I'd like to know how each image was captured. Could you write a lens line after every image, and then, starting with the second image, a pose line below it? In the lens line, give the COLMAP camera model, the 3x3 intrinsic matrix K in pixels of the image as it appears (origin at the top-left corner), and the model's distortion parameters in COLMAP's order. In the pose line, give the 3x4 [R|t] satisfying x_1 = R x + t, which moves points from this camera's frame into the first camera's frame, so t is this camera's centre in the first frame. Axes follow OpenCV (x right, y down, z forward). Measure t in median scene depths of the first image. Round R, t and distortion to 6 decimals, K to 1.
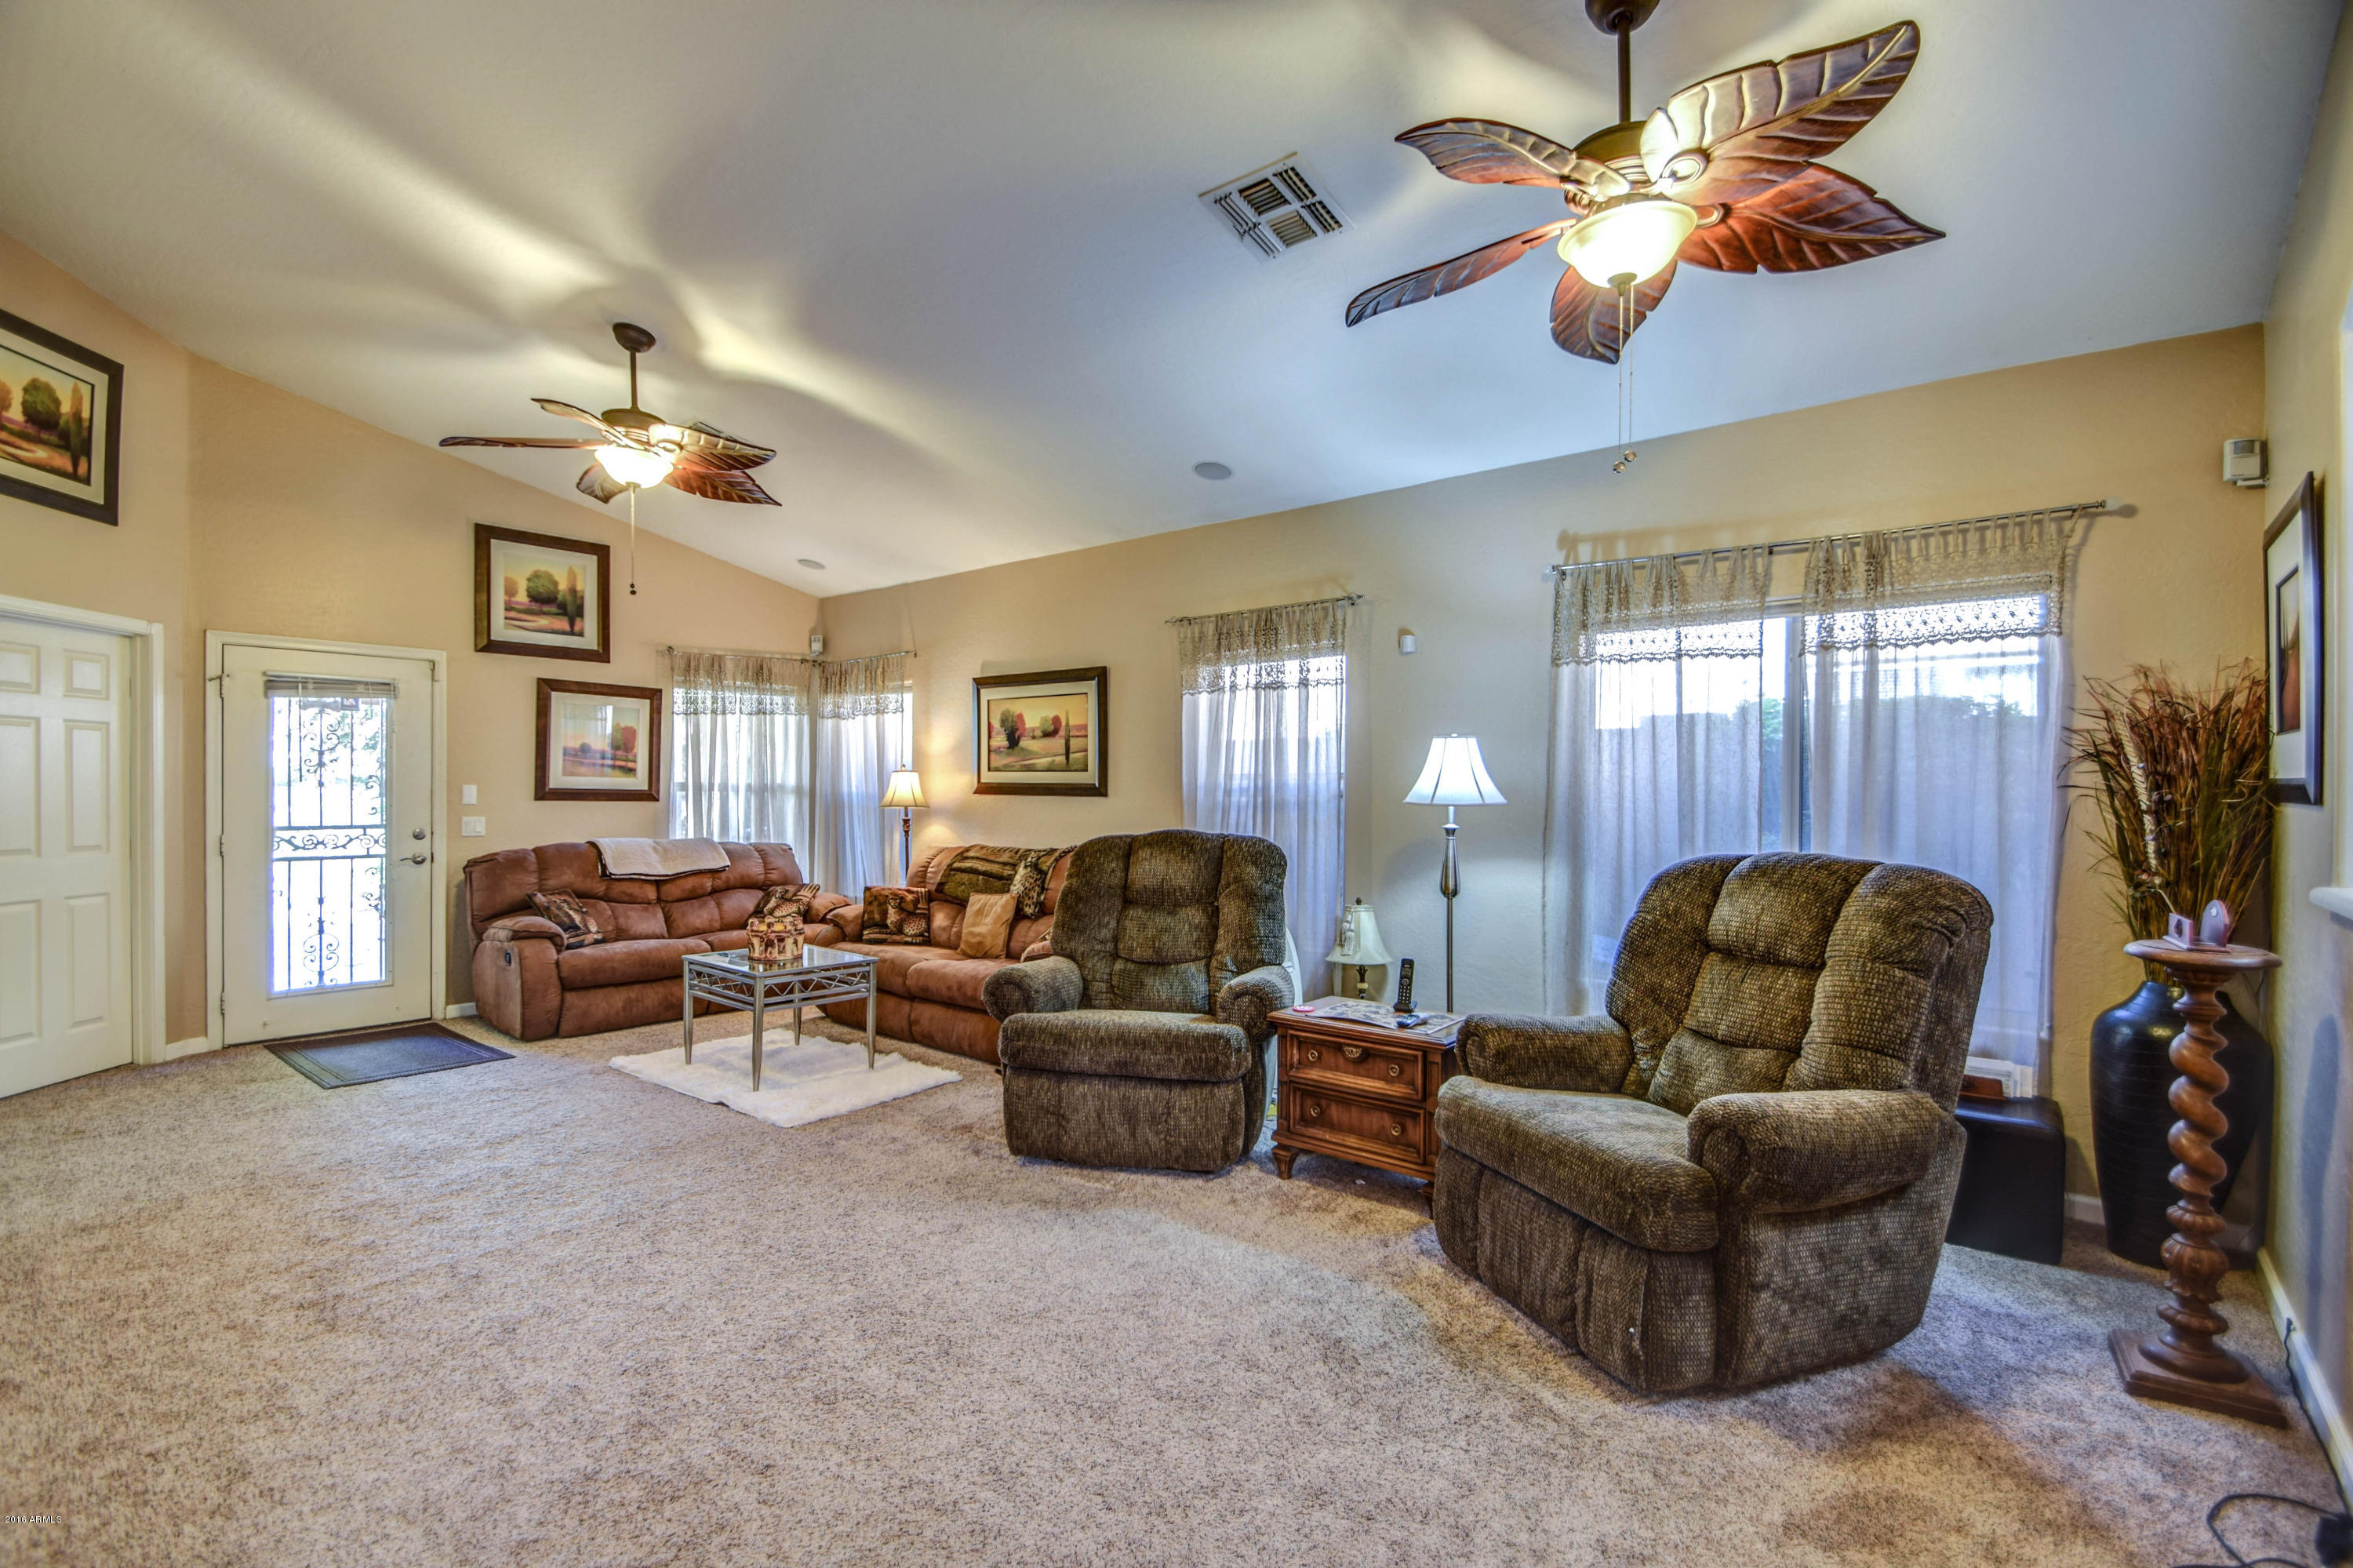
lens RADIAL K [[1044.6, 0, 1162.6], [0, 1044.6, 793.5], [0, 0, 1]] dist [0.000964, -0.008600]
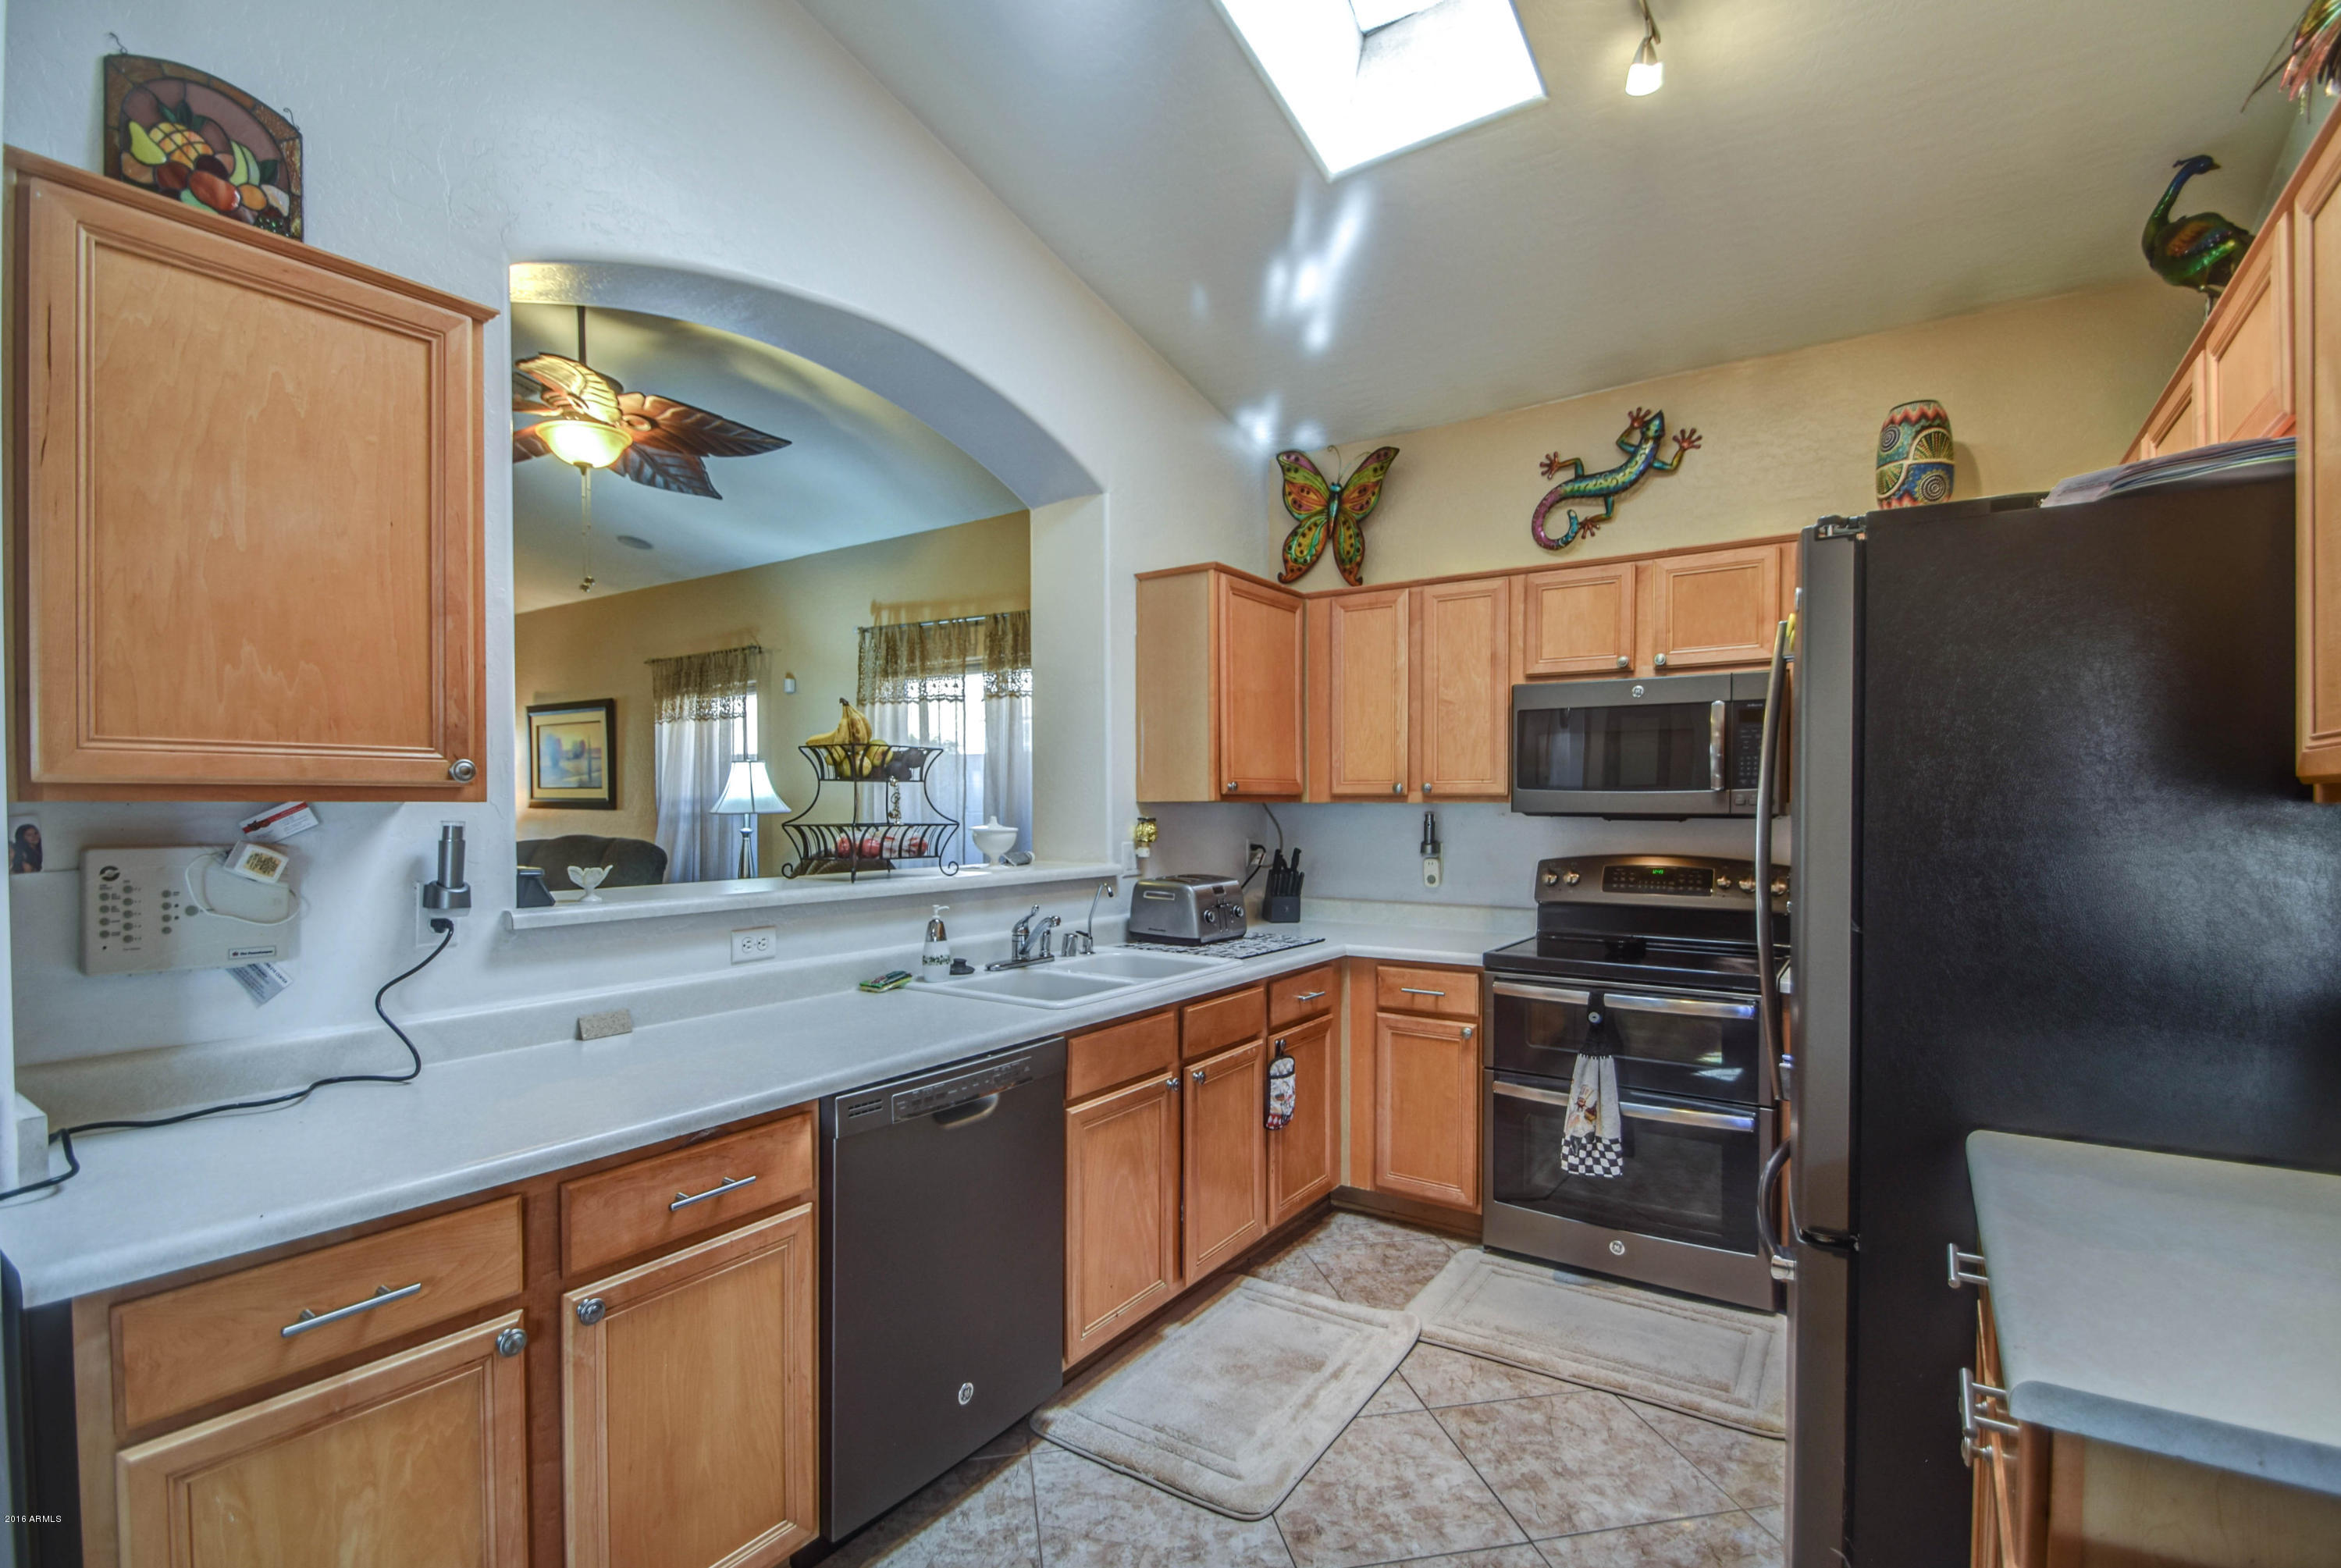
lens RADIAL K [[1098.8, 0, 1168.4], [0, 1098.8, 793.1], [0, 0, 1]] dist [-0.000521, -0.008911]
pose [[0.996074, -0.006066, 0.088313, 0.537688], [0.007169, 0.999900, -0.012169, 0.004230], [-0.088230, 0.012755, 0.996018, -0.323059]]
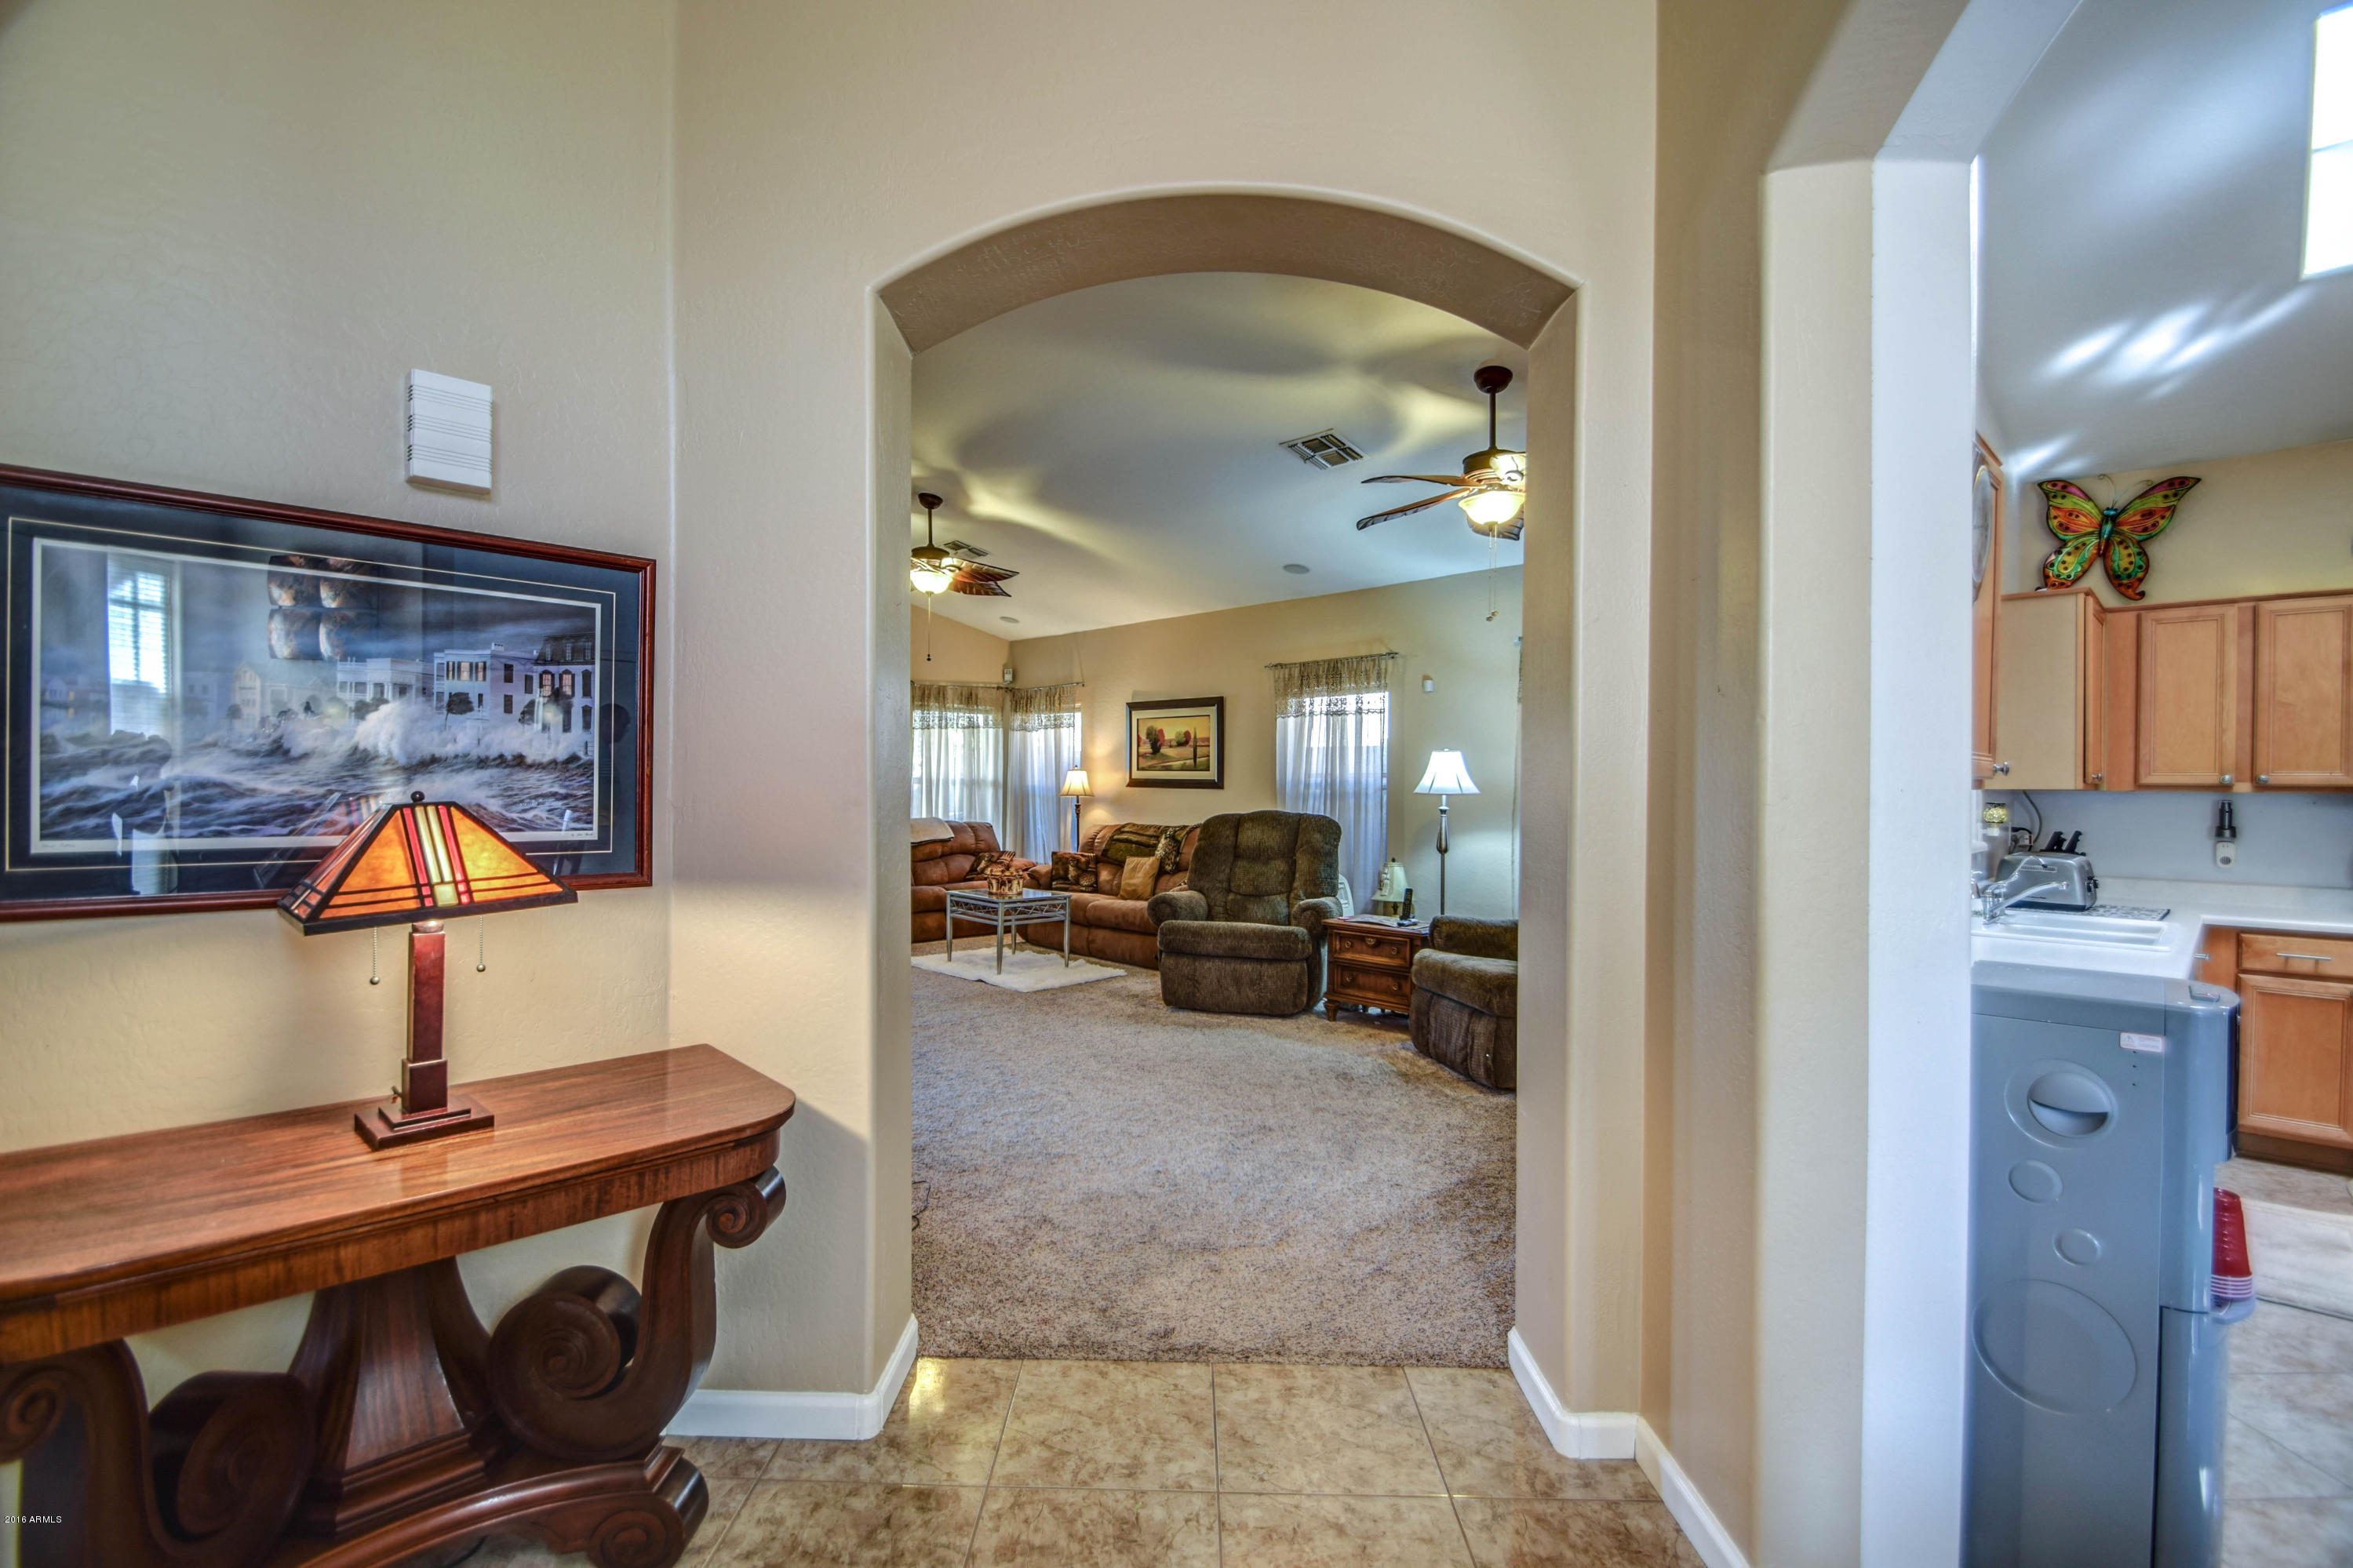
lens RADIAL K [[1044.5, 0, 1162.6], [0, 1044.5, 793.5], [0, 0, 1]] dist [0.000964, -0.008600]
pose [[0.994103, 0.004736, -0.108335, 0.021122], [-0.004213, 0.999978, 0.005054, 0.003010], [0.108357, -0.004568, 0.994102, -0.480542]]
